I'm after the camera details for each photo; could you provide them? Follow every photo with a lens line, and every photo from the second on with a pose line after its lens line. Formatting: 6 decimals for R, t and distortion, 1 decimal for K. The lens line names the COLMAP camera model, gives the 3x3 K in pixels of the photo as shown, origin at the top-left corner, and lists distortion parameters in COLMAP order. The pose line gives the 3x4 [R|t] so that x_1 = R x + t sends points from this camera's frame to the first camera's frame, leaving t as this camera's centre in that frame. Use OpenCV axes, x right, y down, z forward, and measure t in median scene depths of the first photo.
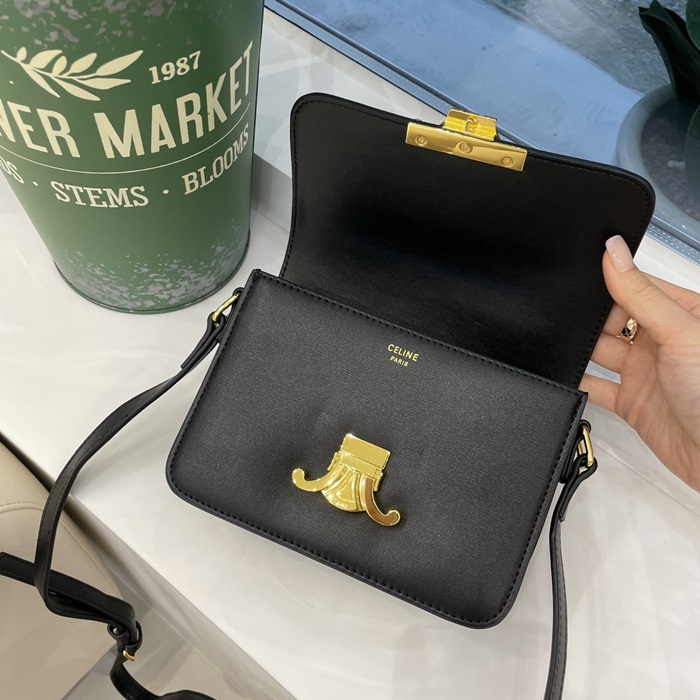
lens RADIAL K [[726.2, 0, 350.0], [0, 726.2, 350.0], [0, 0, 1]] dist [0.076994, -0.115321]
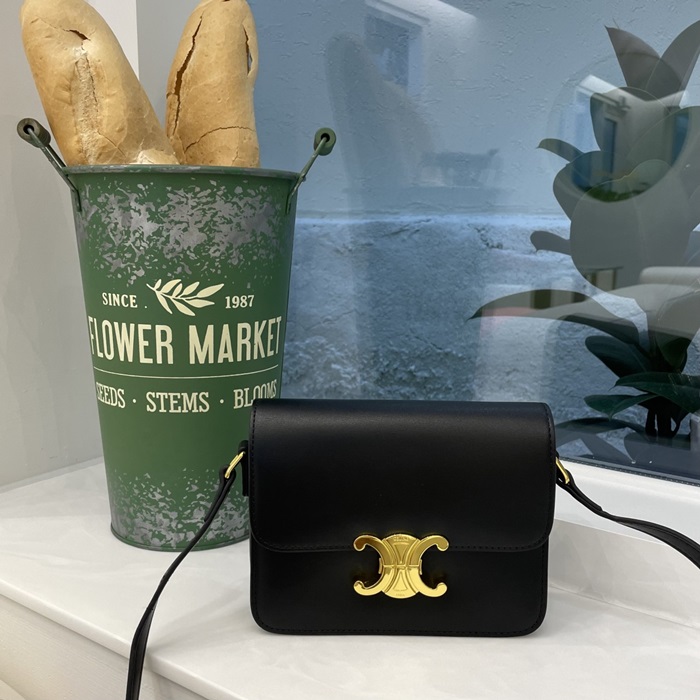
lens RADIAL K [[786.5, 0, 348.9], [0, 786.5, 346.0], [0, 0, 1]] dist [0.123455, -0.233885]
pose [[0.996139, -0.079029, 0.038234, -0.054082], [0.080002, 0.637811, -0.766027, 1.032220], [0.036152, 0.766128, 0.641670, -0.099764]]
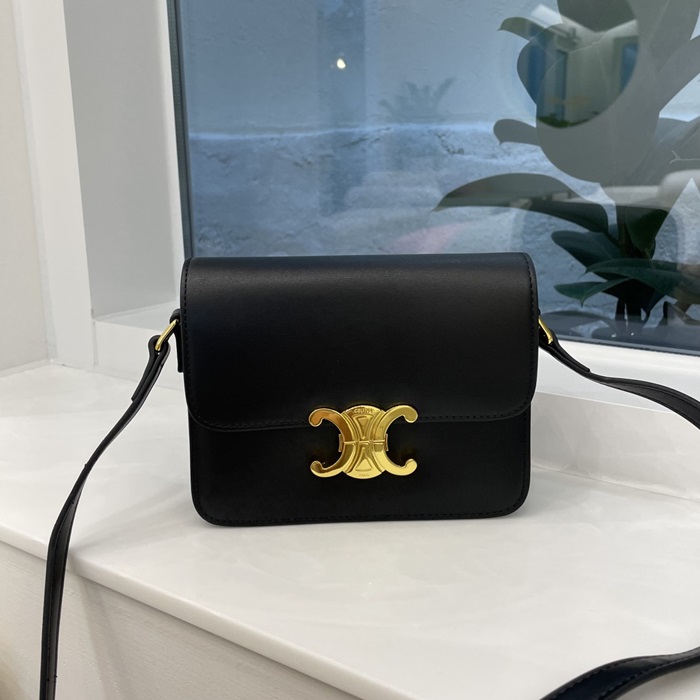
lens RADIAL K [[755.1, 0, 349.5], [0, 755.1, 317.9], [0, 0, 1]] dist [0.059301, -0.028786]
pose [[0.990698, -0.112565, 0.076462, -0.028712], [0.132446, 0.668678, -0.731661, 0.932213], [0.031231, 0.734982, 0.677367, 0.174383]]
